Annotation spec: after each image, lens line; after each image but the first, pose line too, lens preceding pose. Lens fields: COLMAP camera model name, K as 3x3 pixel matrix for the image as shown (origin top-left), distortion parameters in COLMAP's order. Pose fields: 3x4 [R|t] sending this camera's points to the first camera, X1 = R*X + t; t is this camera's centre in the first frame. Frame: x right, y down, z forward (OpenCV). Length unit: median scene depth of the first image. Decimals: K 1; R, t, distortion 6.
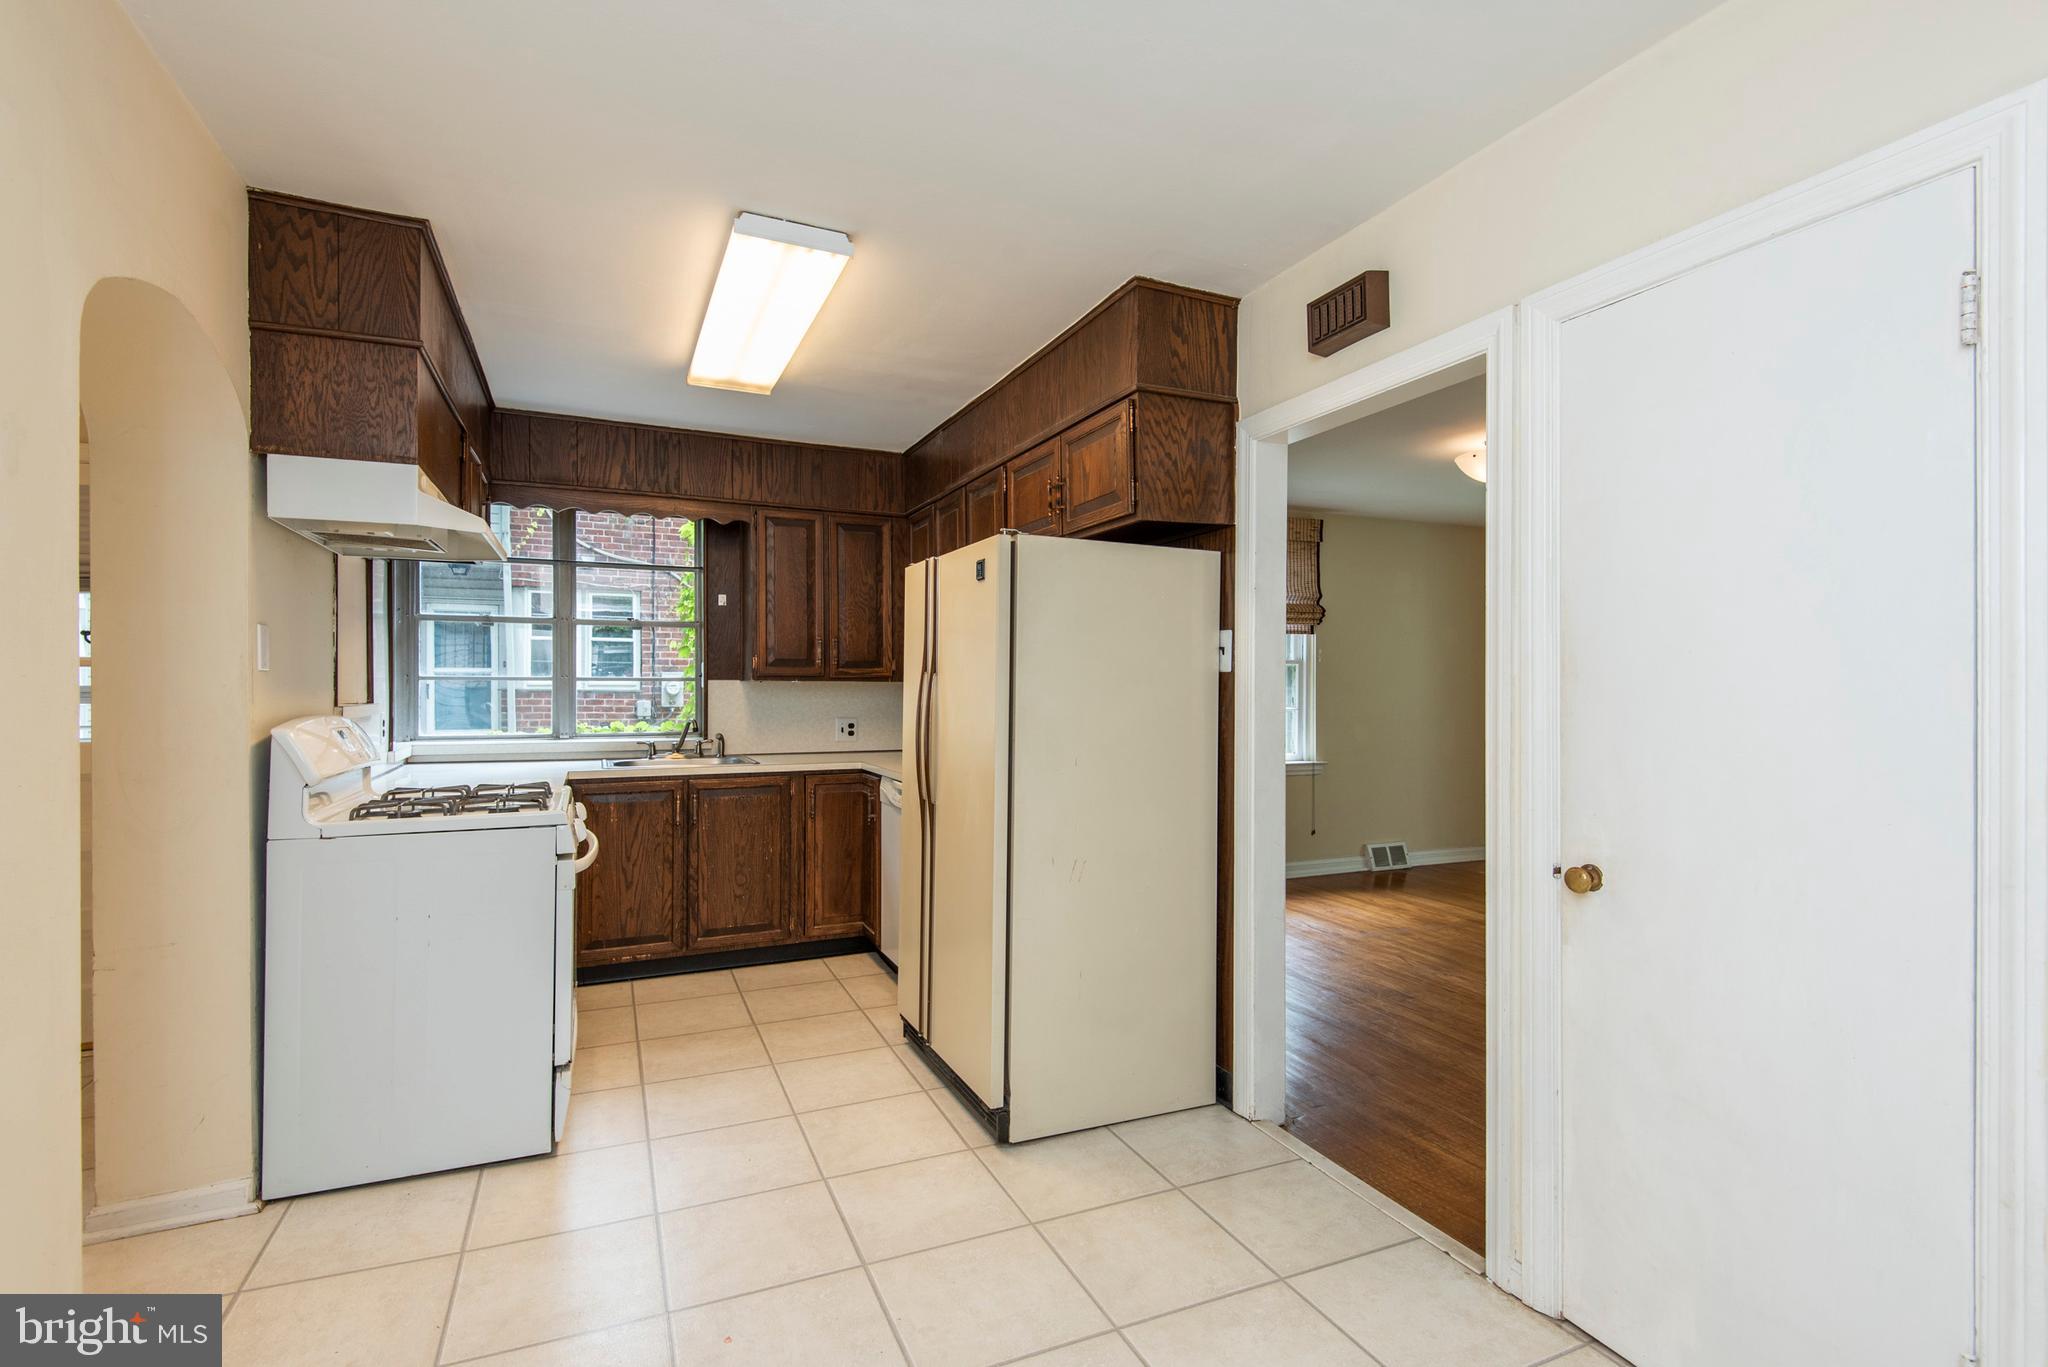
lens RADIAL K [[949.0, 0, 1057.0], [0, 949.0, 687.3], [0, 0, 1]] dist [0.059917, -0.039817]
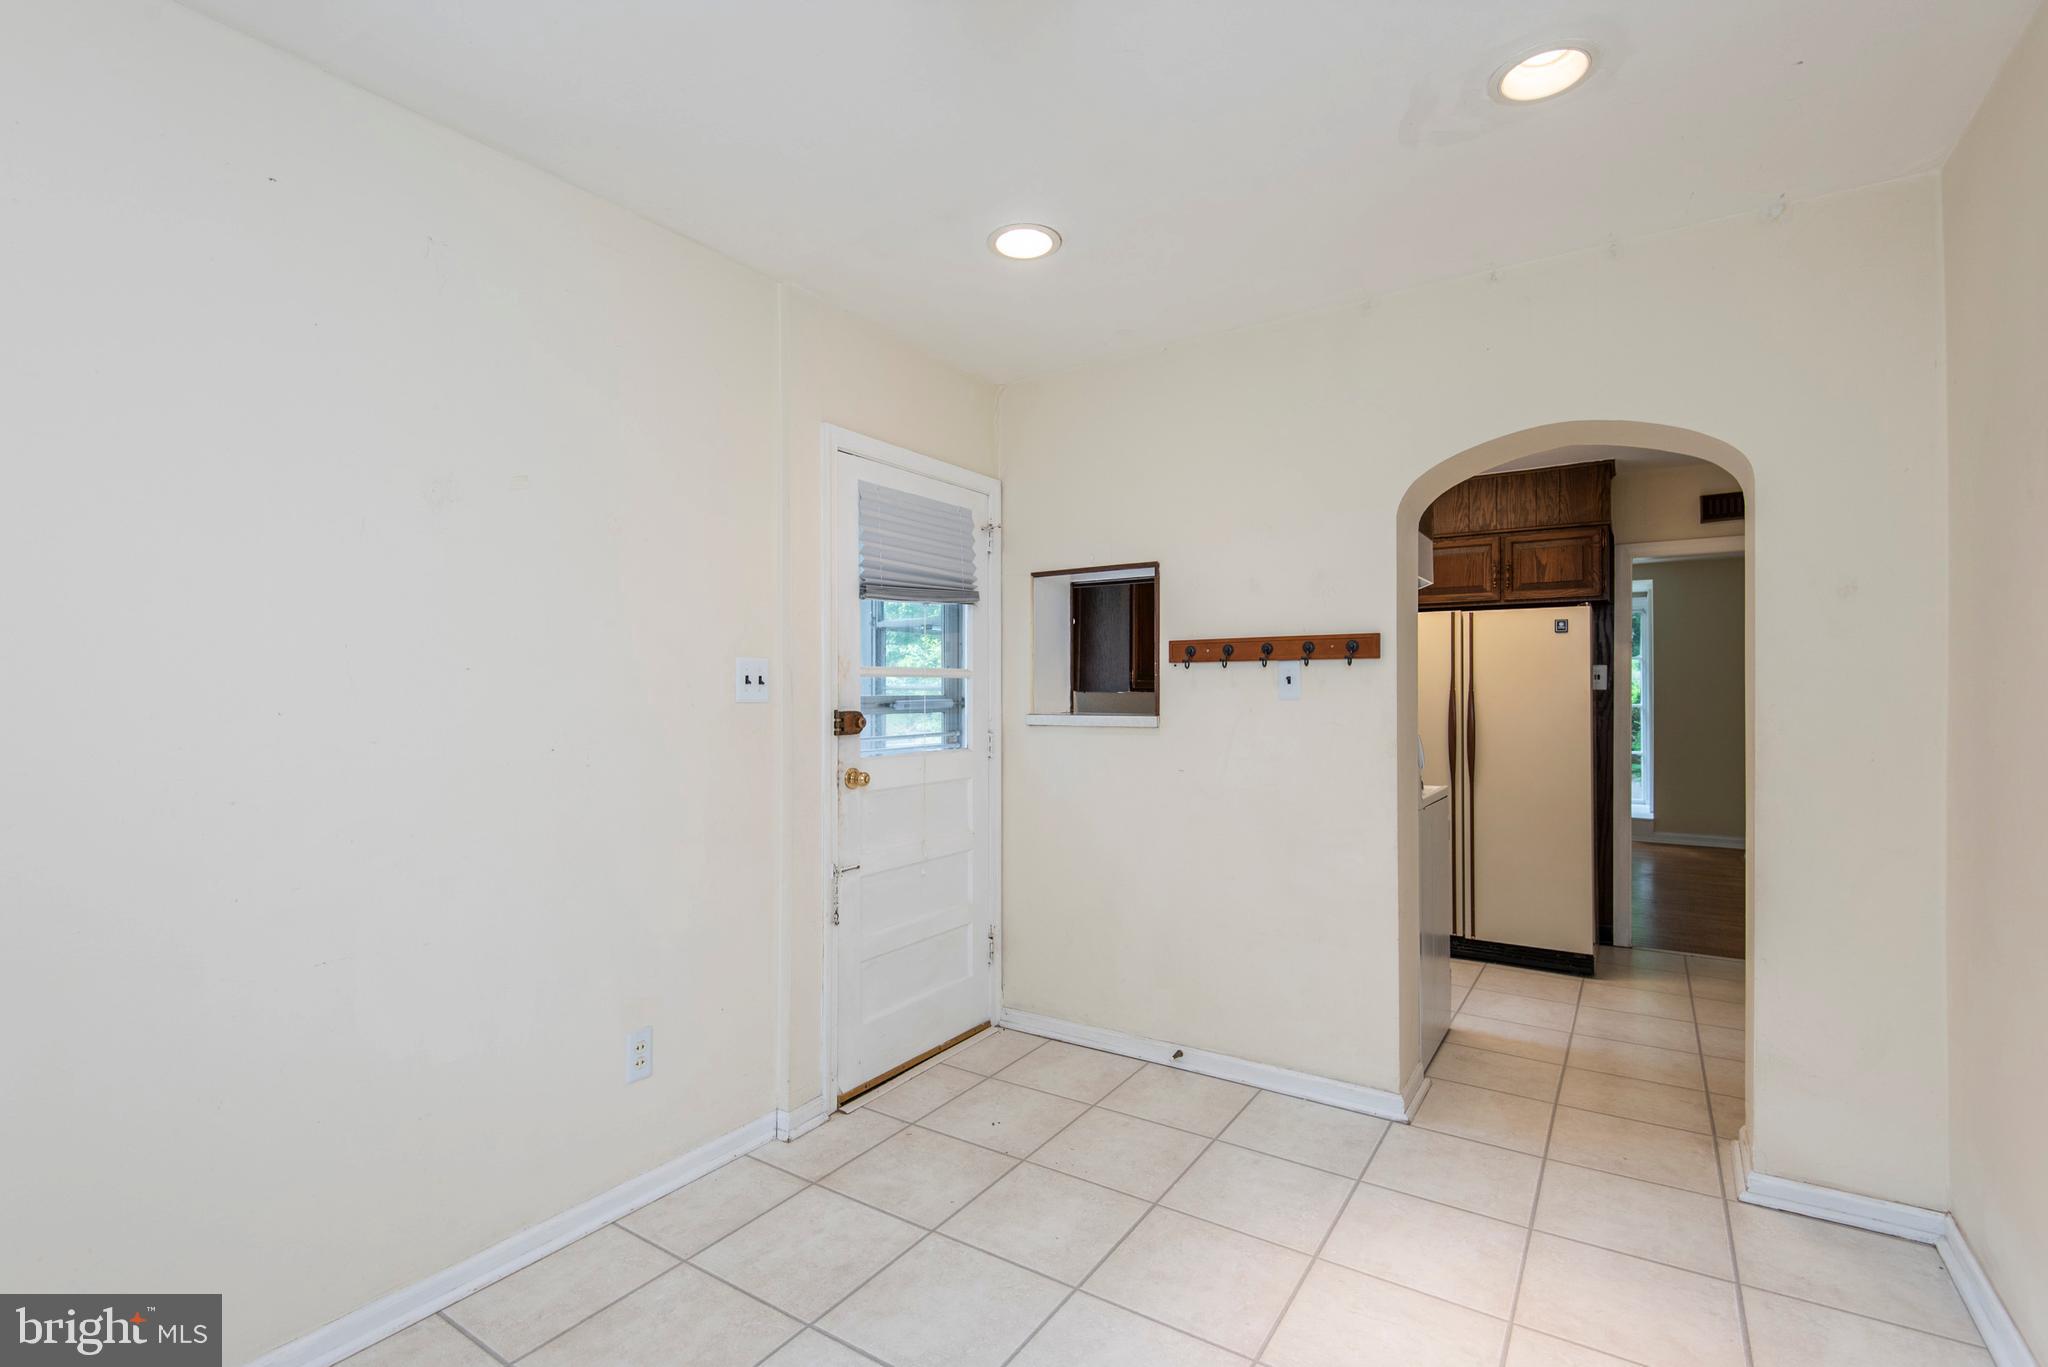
lens RADIAL K [[935.0, 0, 968.8], [0, 935.0, 684.3], [0, 0, 1]] dist [0.000104, -0.001094]
pose [[0.867715, 0.009040, 0.496980, -1.097589], [-0.000351, 0.999845, -0.017575, 0.001942], [-0.497062, 0.015075, 0.867584, 0.085326]]
